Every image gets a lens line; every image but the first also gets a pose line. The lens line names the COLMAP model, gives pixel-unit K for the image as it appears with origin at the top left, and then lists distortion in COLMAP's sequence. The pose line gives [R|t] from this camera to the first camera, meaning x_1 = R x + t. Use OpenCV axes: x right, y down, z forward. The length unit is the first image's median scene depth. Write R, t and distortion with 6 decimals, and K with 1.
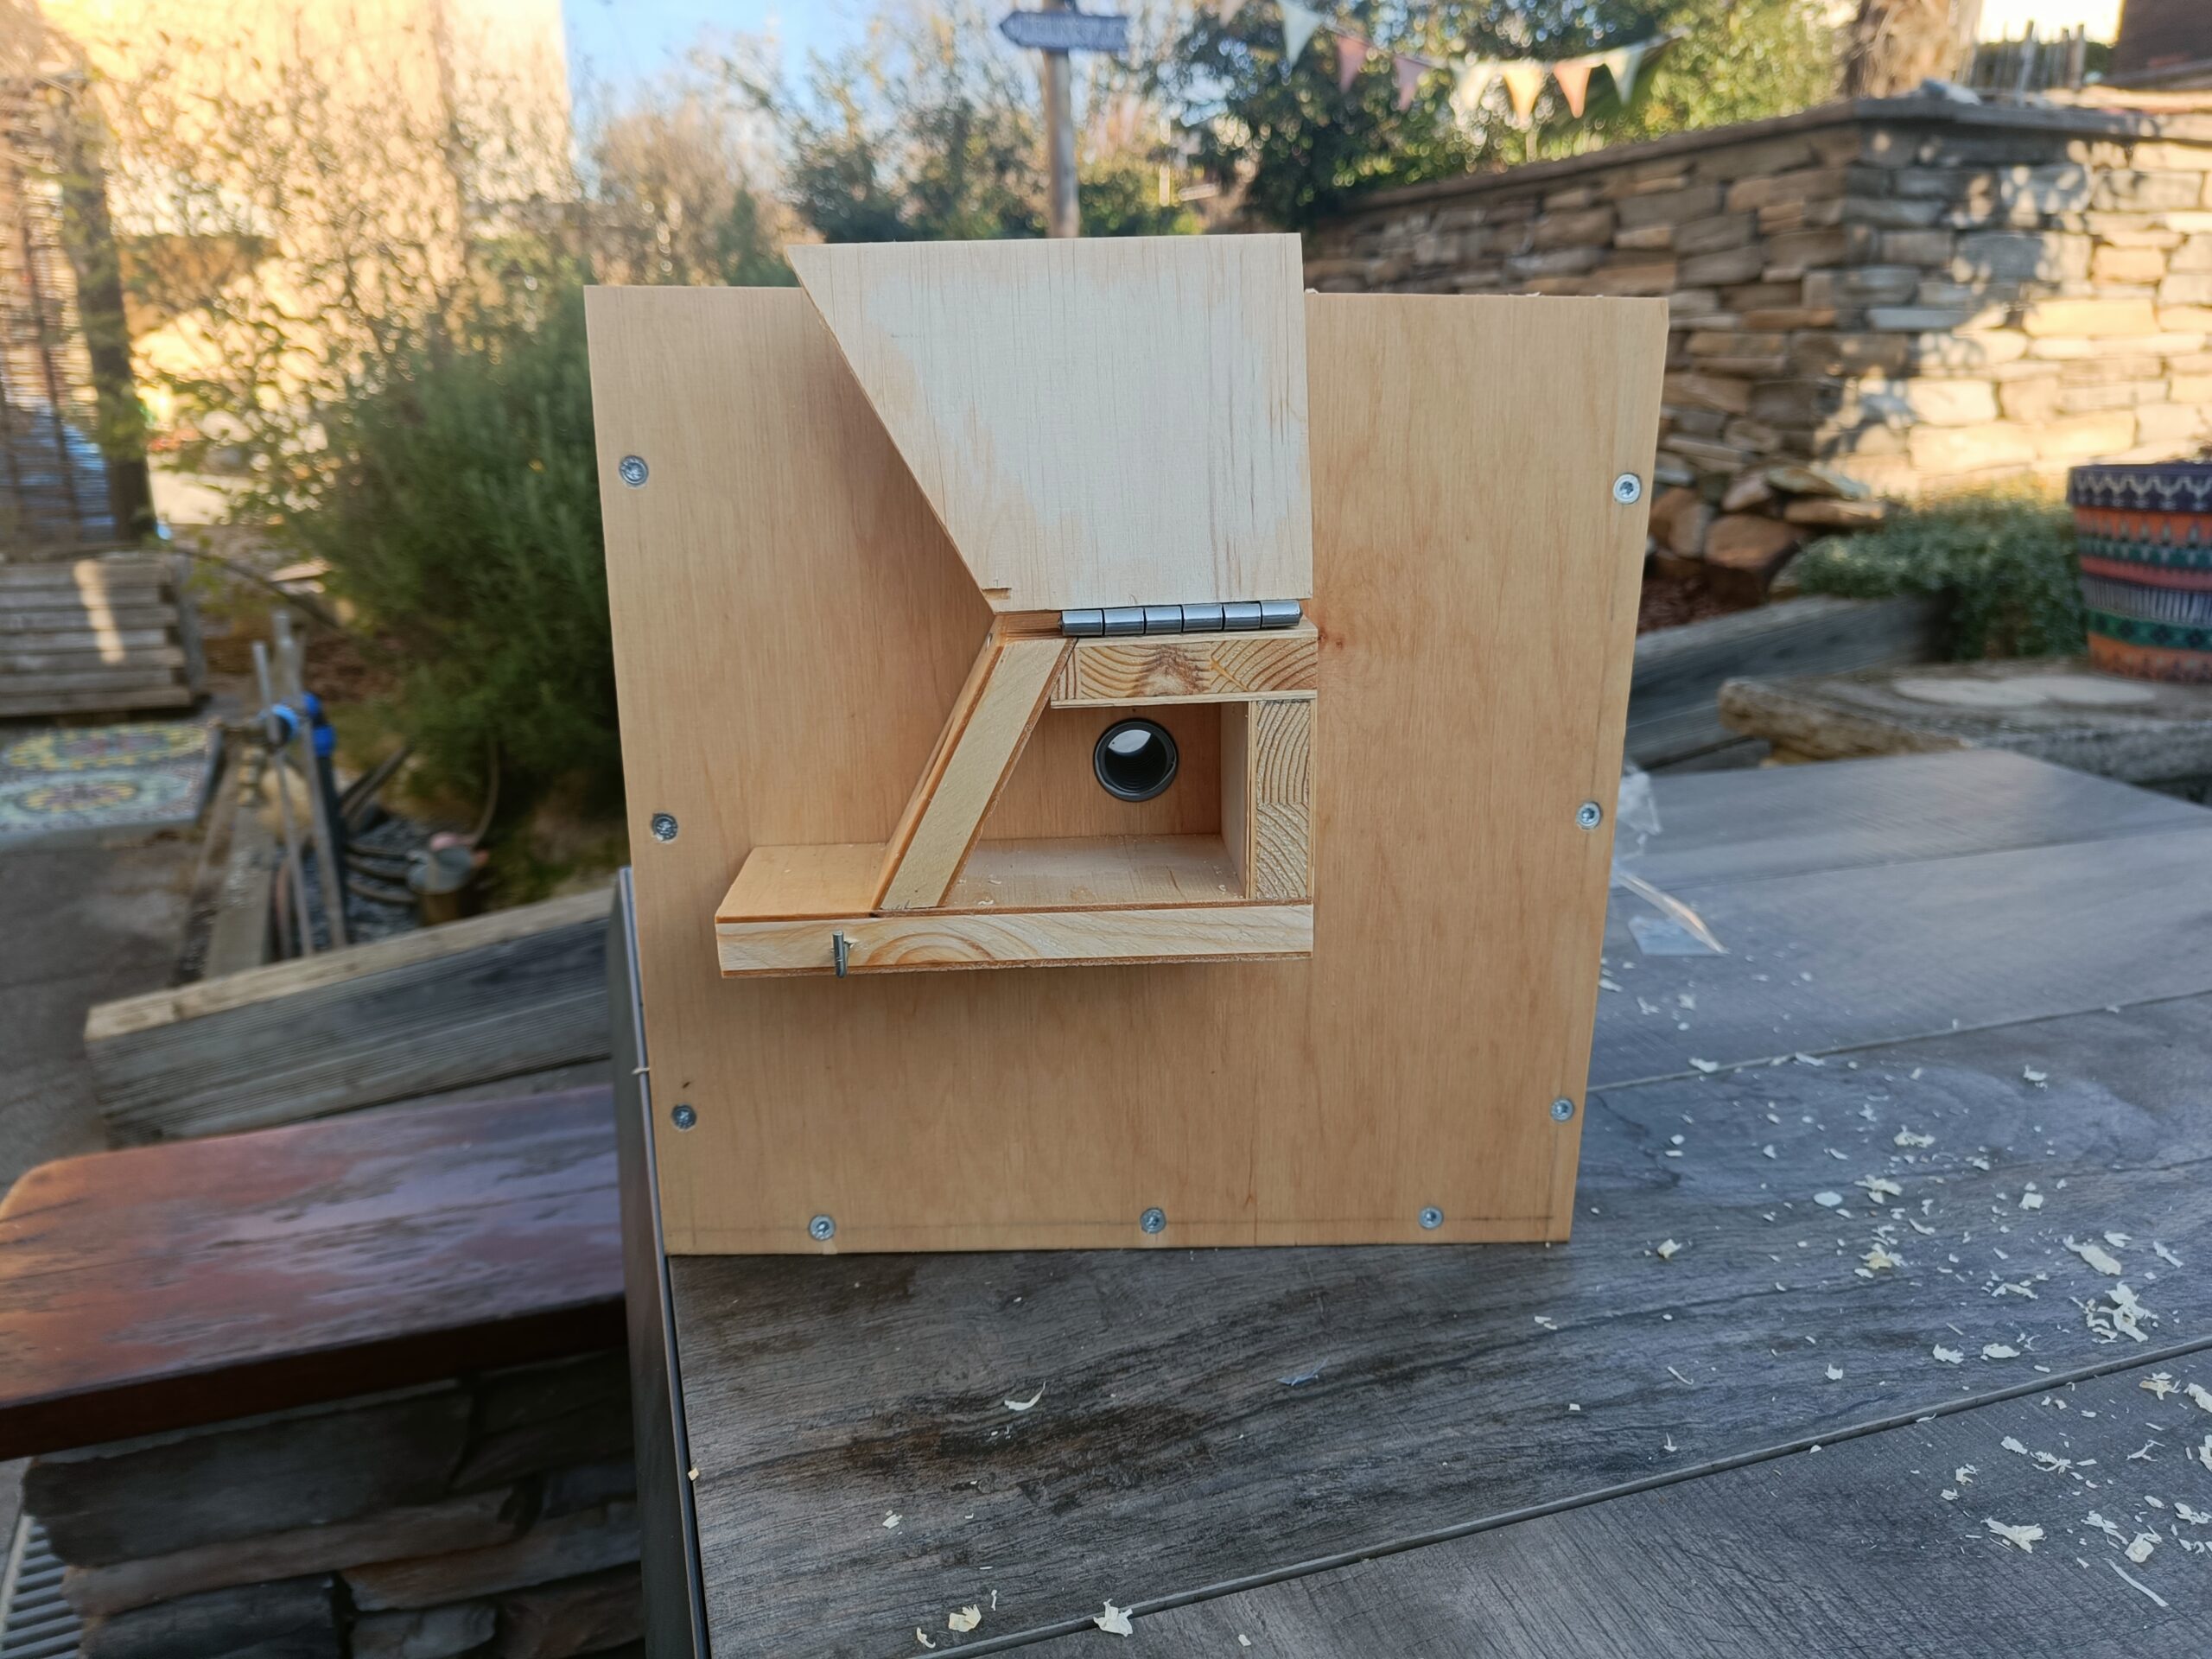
lens RADIAL K [[1573.9, 0, 1106.0], [0, 1573.9, 829.5], [0, 0, 1]] dist [-0.028225, 0.018044]
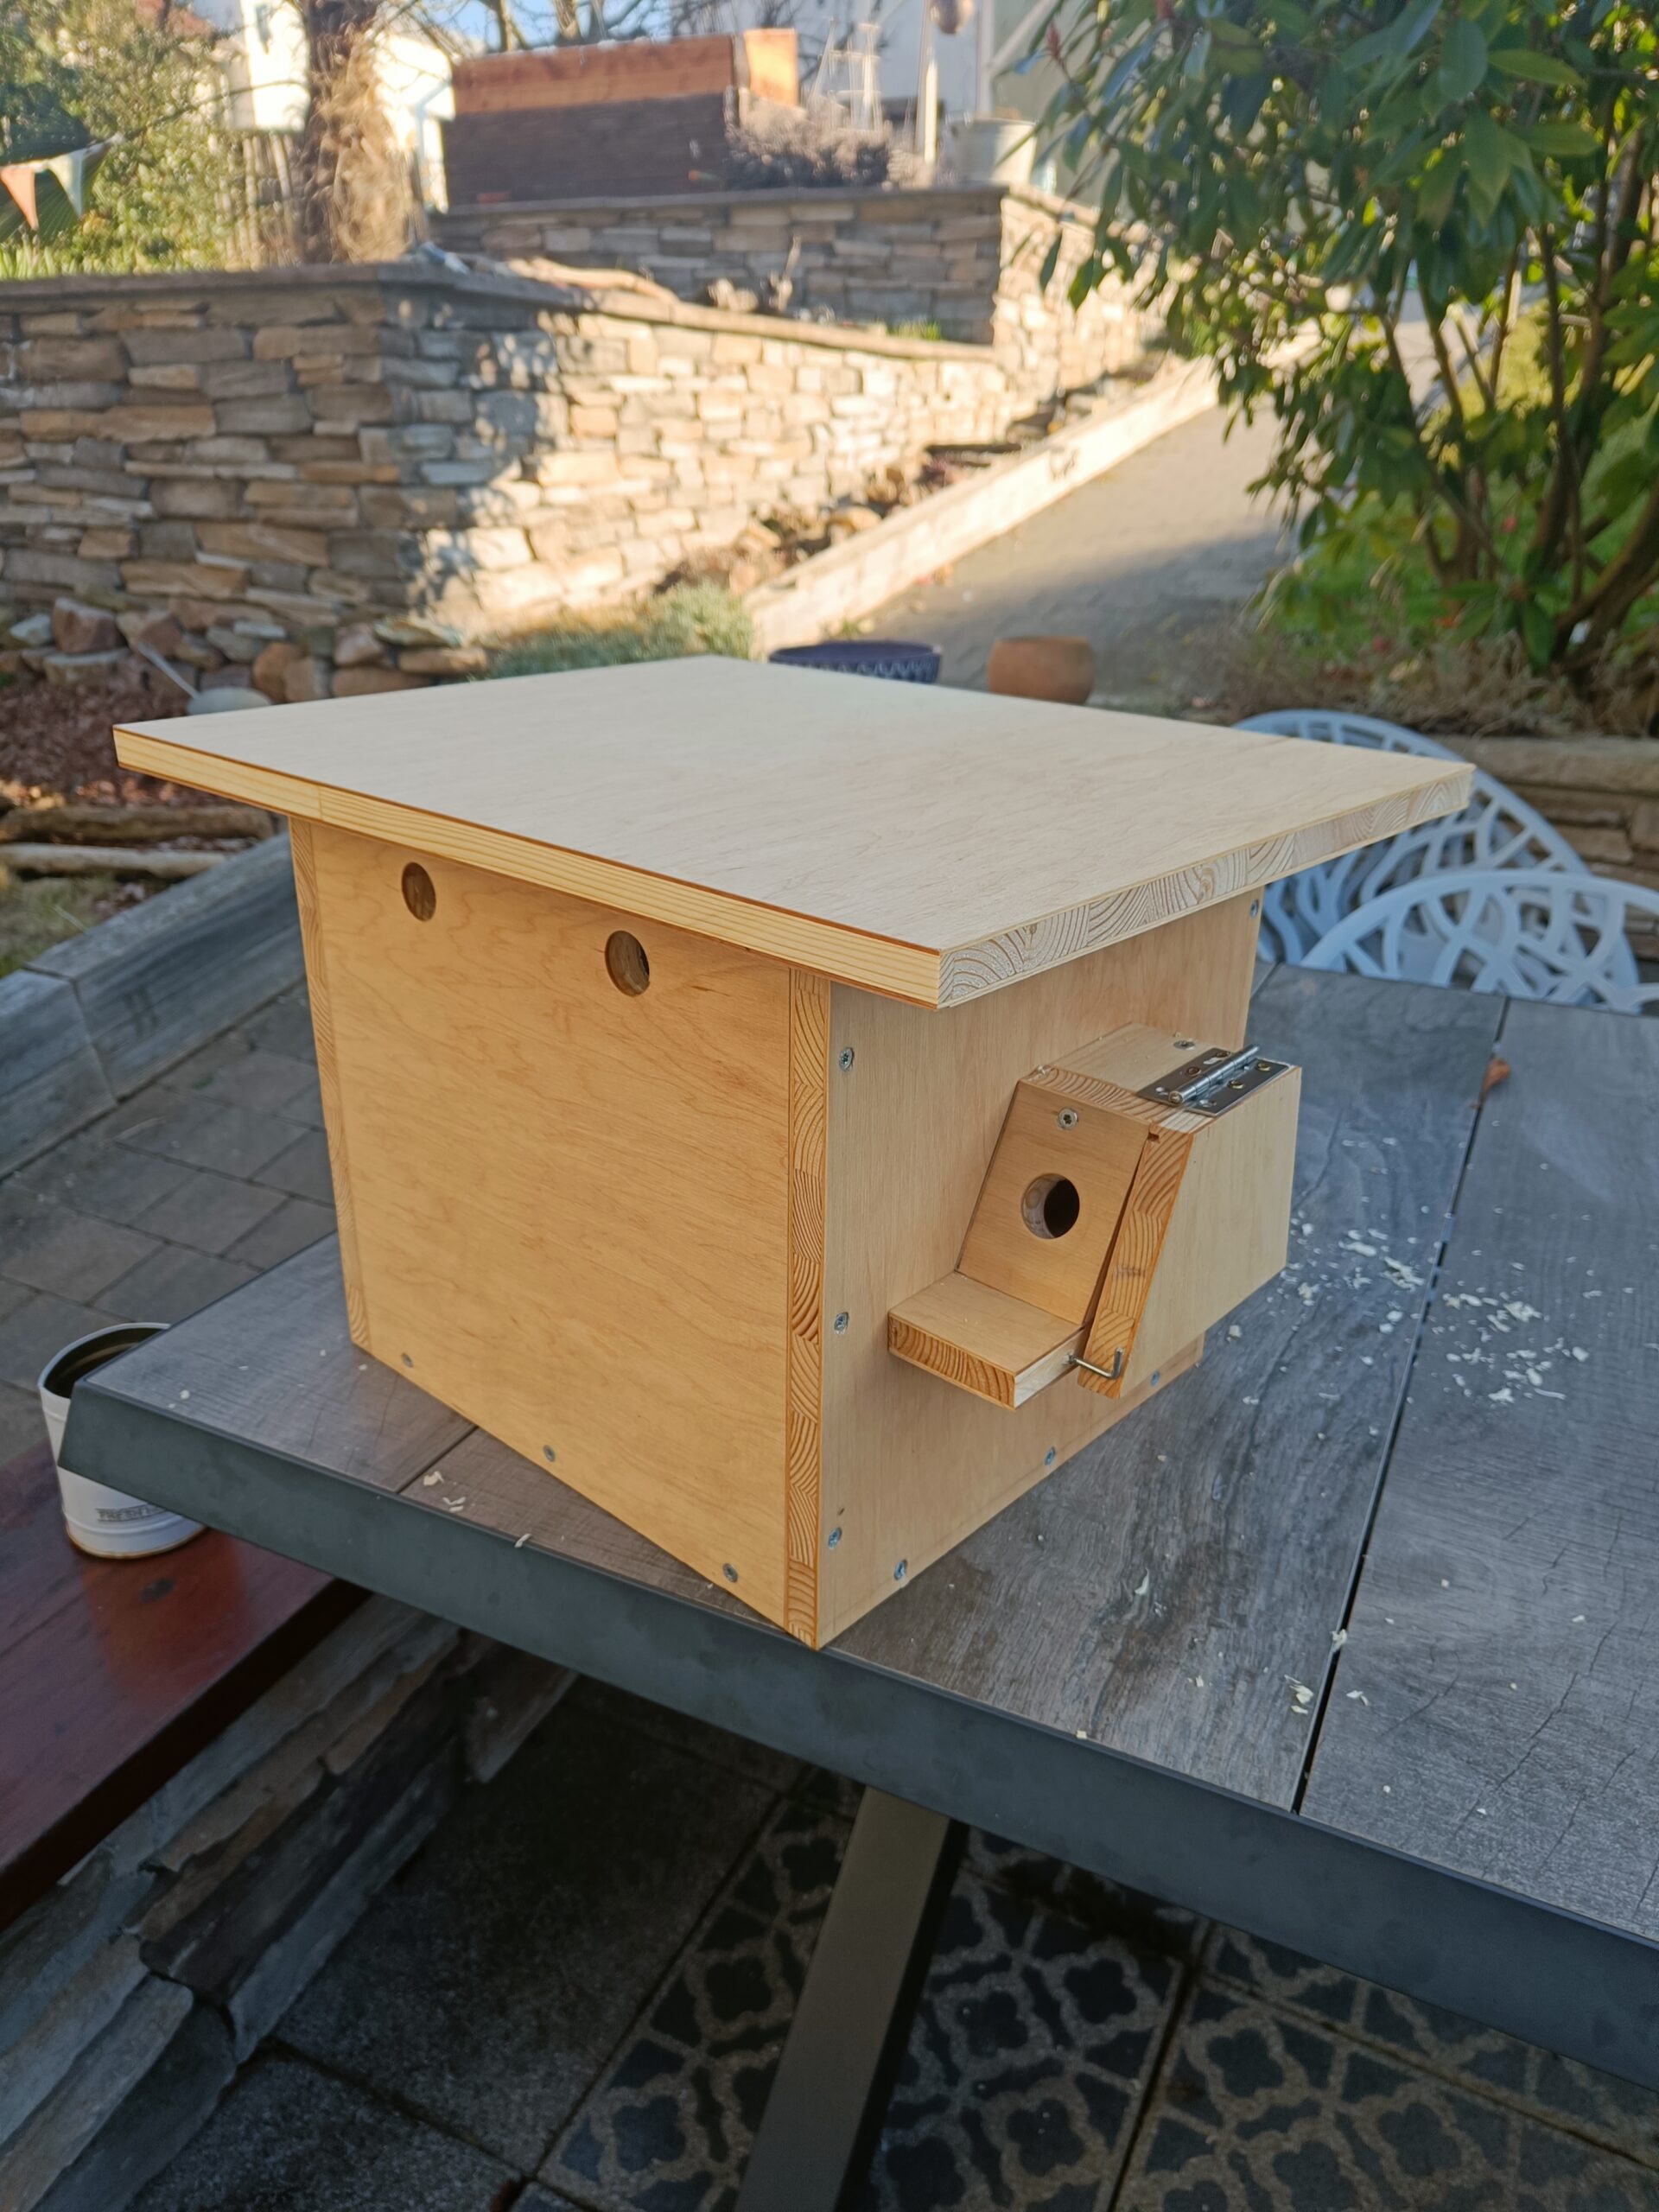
lens RADIAL K [[1576.8, 0, 829.5], [0, 1576.8, 1106.0], [0, 0, 1]] dist [-0.000067, 0.004246]
pose [[0.684373, -0.280724, 0.672924, -0.175686], [0.198470, 0.959786, 0.198548, -0.066993], [-0.701600, -0.002326, 0.712567, 0.020700]]
